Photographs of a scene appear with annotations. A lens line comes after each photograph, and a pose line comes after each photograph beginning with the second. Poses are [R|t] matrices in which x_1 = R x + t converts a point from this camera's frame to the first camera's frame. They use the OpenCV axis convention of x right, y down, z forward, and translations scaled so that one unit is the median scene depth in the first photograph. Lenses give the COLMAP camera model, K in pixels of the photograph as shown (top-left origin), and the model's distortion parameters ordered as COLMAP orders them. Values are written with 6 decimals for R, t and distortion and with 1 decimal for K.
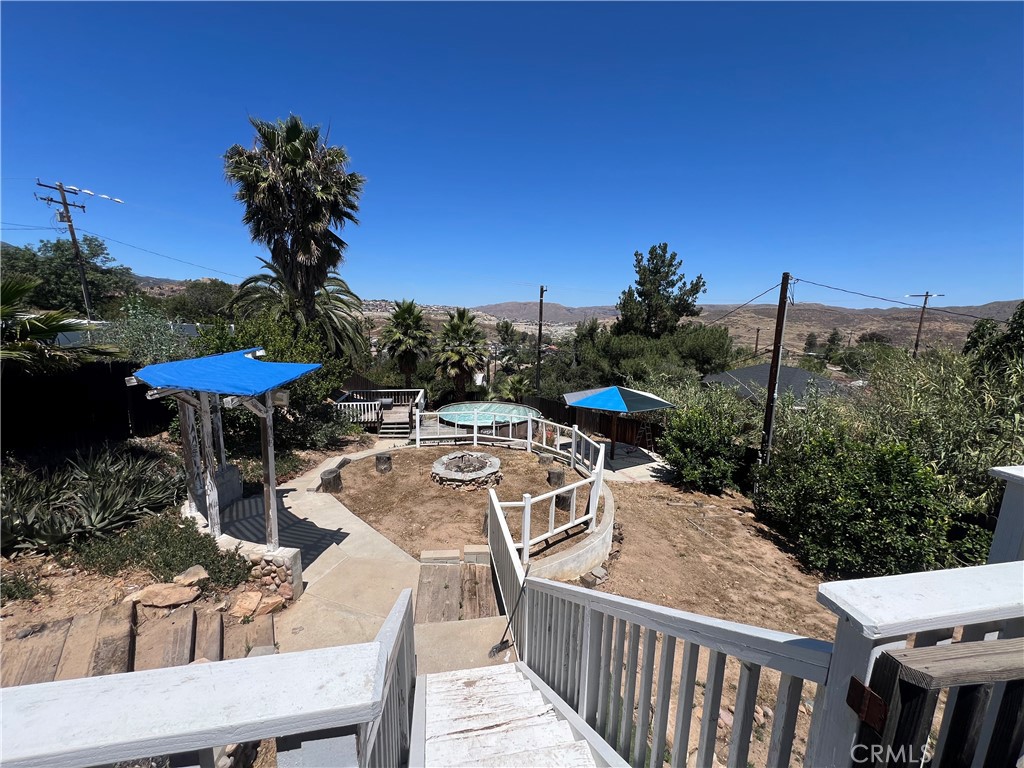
lens RADIAL K [[410.7, 0, 513.6], [0, 410.7, 386.2], [0, 0, 1]] dist [0.001205, -0.000027]
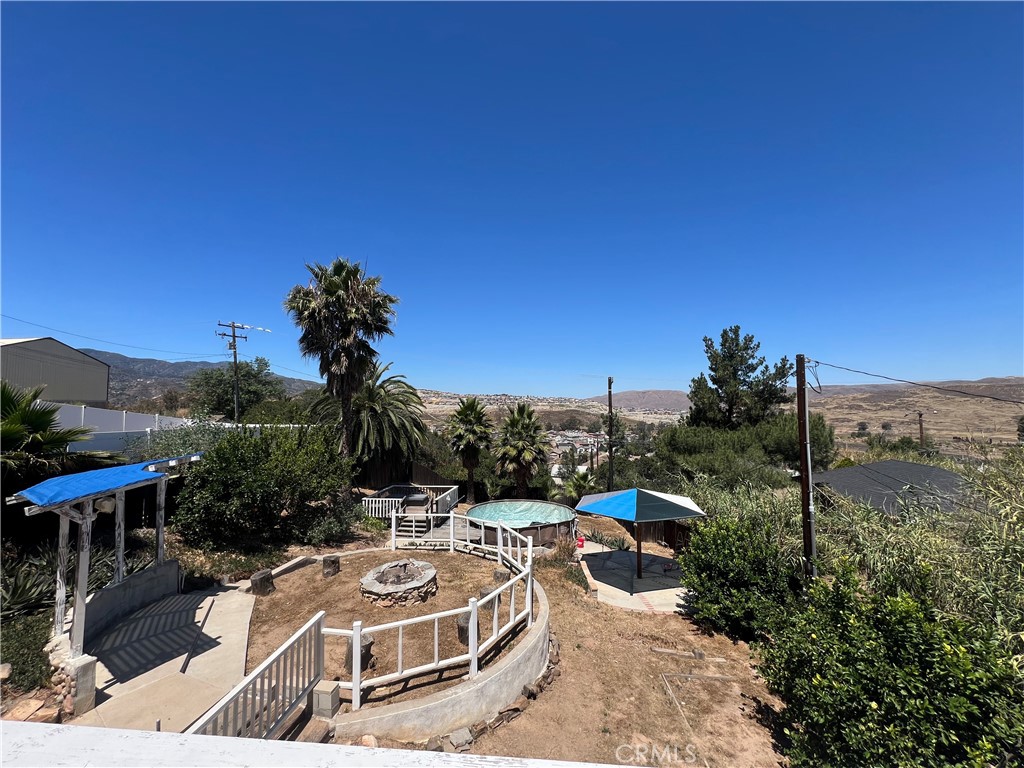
lens RADIAL K [[410.7, 0, 513.3], [0, 410.7, 386.7], [0, 0, 1]] dist [0.001205, -0.000027]
pose [[0.960093, -0.043813, -0.276227, 0.145791], [-0.017115, 0.976598, -0.214391, -0.011818], [0.279156, 0.210563, 0.936875, 0.034844]]
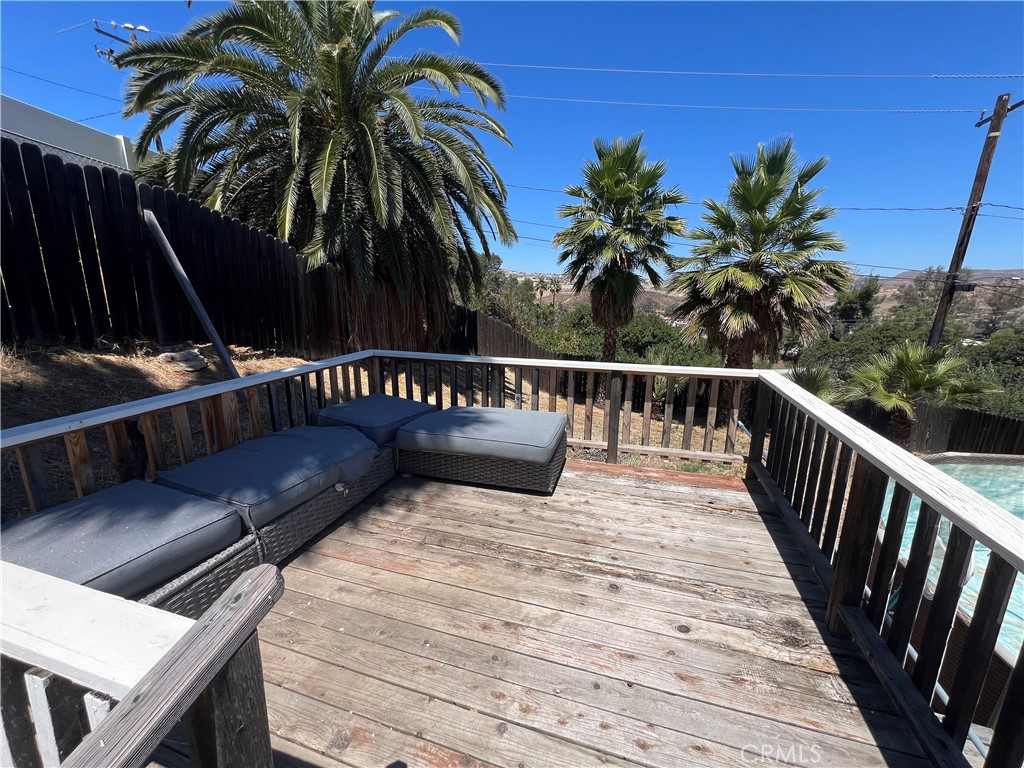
lens RADIAL K [[410.7, 0, 515.8], [0, 410.7, 389.3], [0, 0, 1]] dist [0.001205, -0.000027]
pose [[0.908390, 0.090861, -0.408133, -0.178831], [-0.063136, 0.994718, 0.080926, 0.006301], [0.413331, -0.047745, 0.909328, 0.608973]]
